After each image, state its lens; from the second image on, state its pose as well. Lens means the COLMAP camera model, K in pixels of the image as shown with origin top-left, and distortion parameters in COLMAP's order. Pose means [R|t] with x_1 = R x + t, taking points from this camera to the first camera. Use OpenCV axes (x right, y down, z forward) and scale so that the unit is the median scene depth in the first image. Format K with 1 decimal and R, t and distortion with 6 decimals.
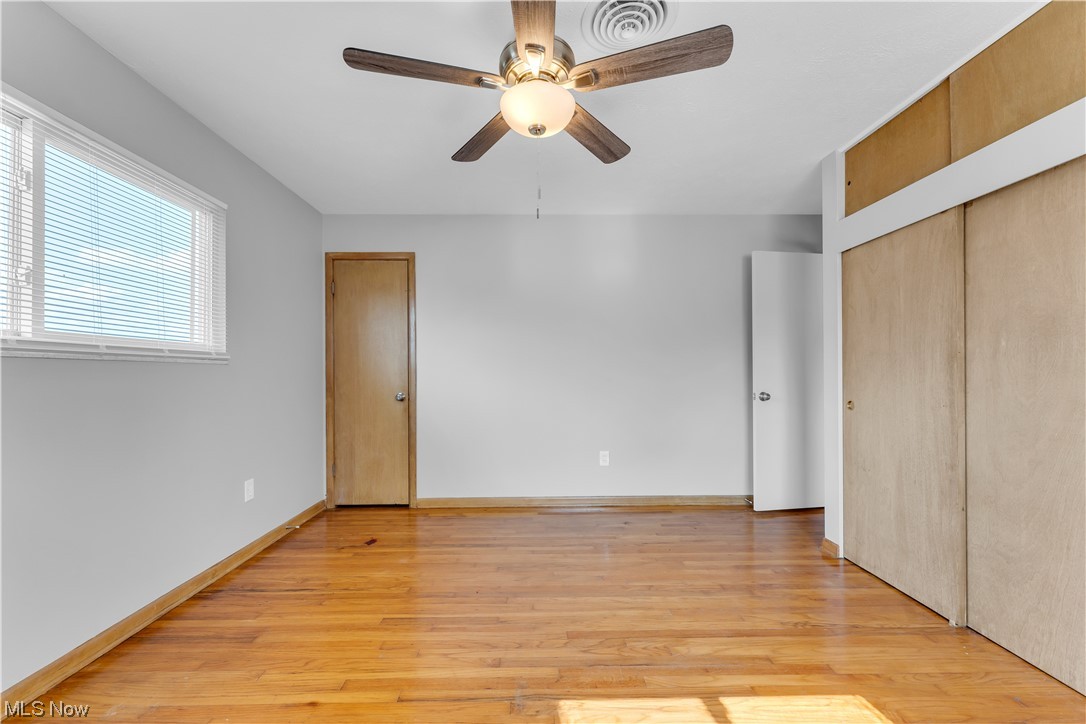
lens RADIAL K [[438.4, 0, 539.5], [0, 438.4, 367.7], [0, 0, 1]] dist [0.000453, 0.000082]
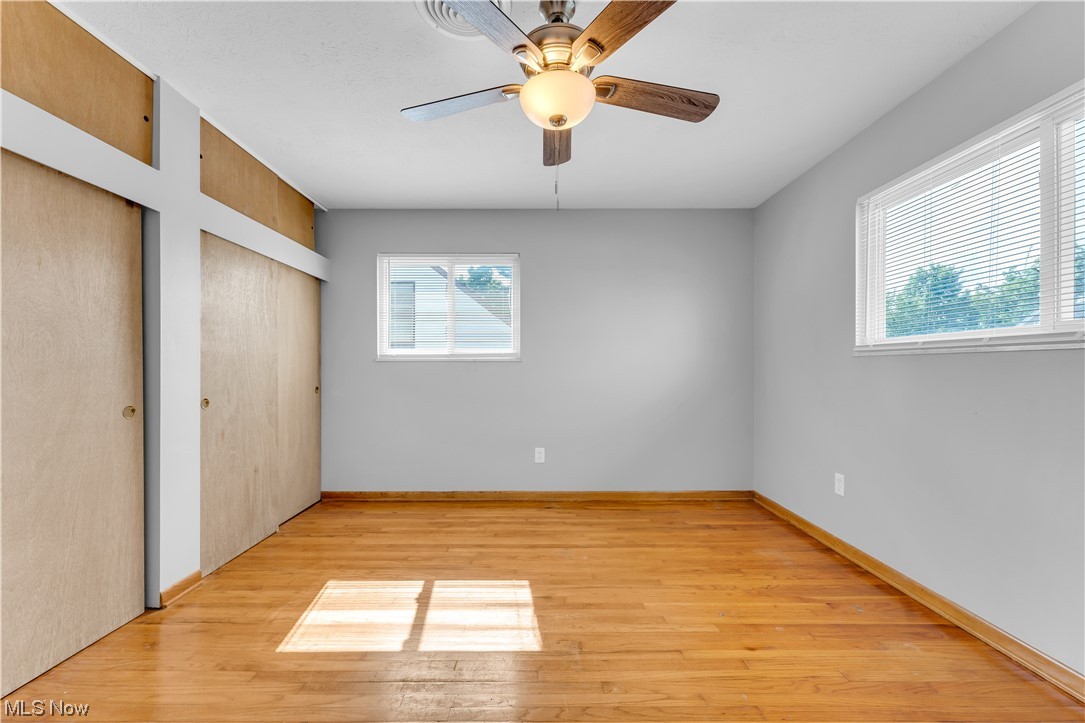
lens RADIAL K [[436.8, 0, 537.2], [0, 436.8, 368.0], [0, 0, 1]] dist [0.000554, -0.000044]
pose [[-0.999856, 0.005871, 0.015942, 0.027449], [0.005619, 0.999860, -0.015787, 0.031976], [-0.016032, -0.015695, -0.999748, 2.014204]]
